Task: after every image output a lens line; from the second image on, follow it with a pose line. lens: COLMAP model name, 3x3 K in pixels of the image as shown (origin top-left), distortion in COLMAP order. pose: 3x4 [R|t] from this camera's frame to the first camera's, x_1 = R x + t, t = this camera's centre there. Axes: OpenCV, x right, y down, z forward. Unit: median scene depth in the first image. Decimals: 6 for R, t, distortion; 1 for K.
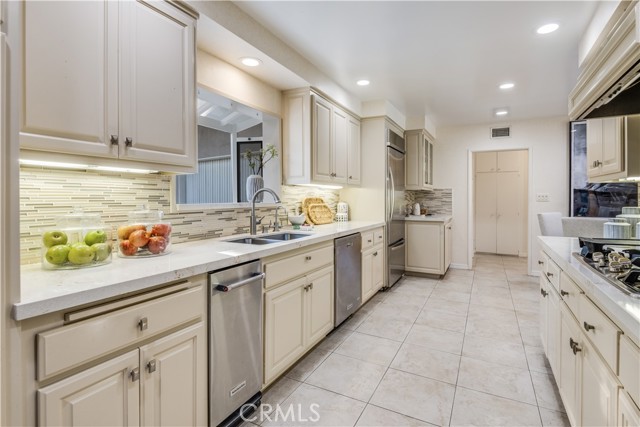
lens RADIAL K [[337.4, 0, 321.8], [0, 337.4, 205.8], [0, 0, 1]] dist [0.054736, -0.047633]
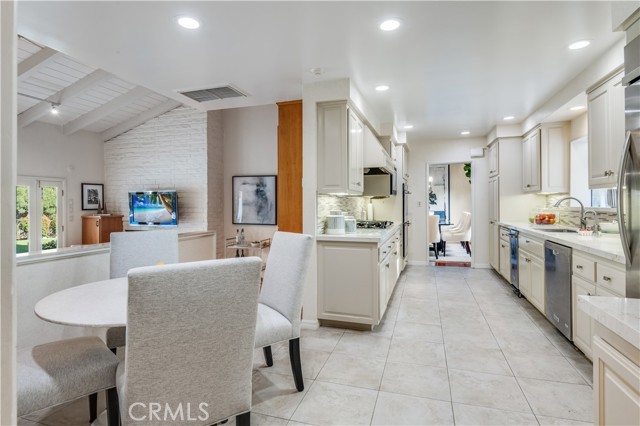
lens RADIAL K [[337.4, 0, 321.8], [0, 337.4, 205.3], [0, 0, 1]] dist [0.054736, -0.047633]
pose [[-0.987669, 0.002164, -0.156541, 0.861389], [-0.002519, 0.999555, 0.029709, -0.047644], [0.156536, 0.029737, -0.987225, 1.787261]]
